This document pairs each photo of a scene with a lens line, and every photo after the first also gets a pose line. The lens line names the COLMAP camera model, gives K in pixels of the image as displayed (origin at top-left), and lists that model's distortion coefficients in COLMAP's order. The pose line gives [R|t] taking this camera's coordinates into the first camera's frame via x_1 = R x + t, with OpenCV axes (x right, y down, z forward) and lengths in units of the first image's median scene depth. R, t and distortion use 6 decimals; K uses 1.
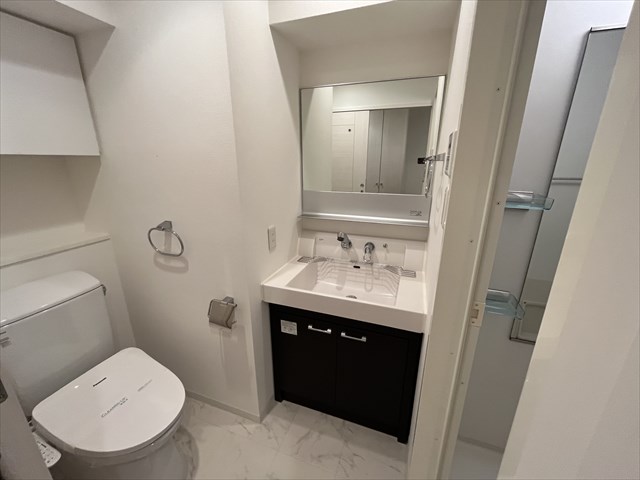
lens RADIAL K [[262.0, 0, 320.0], [0, 262.0, 238.9], [0, 0, 1]] dist [-0.002078, -0.000227]
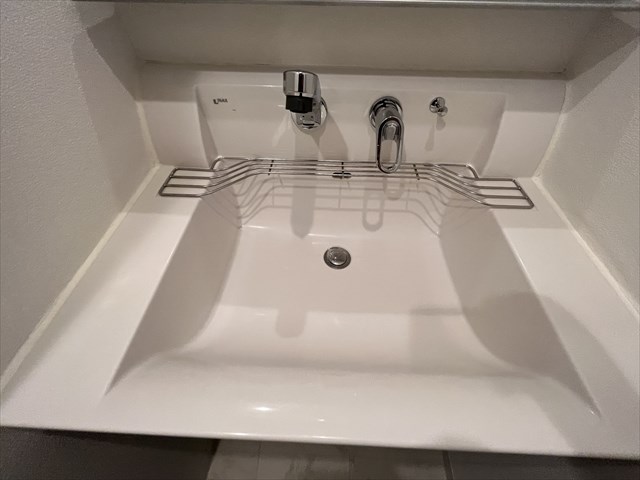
lens RADIAL K [[262.0, 0, 322.9], [0, 262.0, 240.8], [0, 0, 1]] dist [-0.002078, -0.000227]
pose [[0.953589, -0.222746, 0.202615, 0.021369], [0.077393, 0.831591, 0.549970, -0.019411], [-0.290997, -0.508764, 0.810235, 0.685688]]
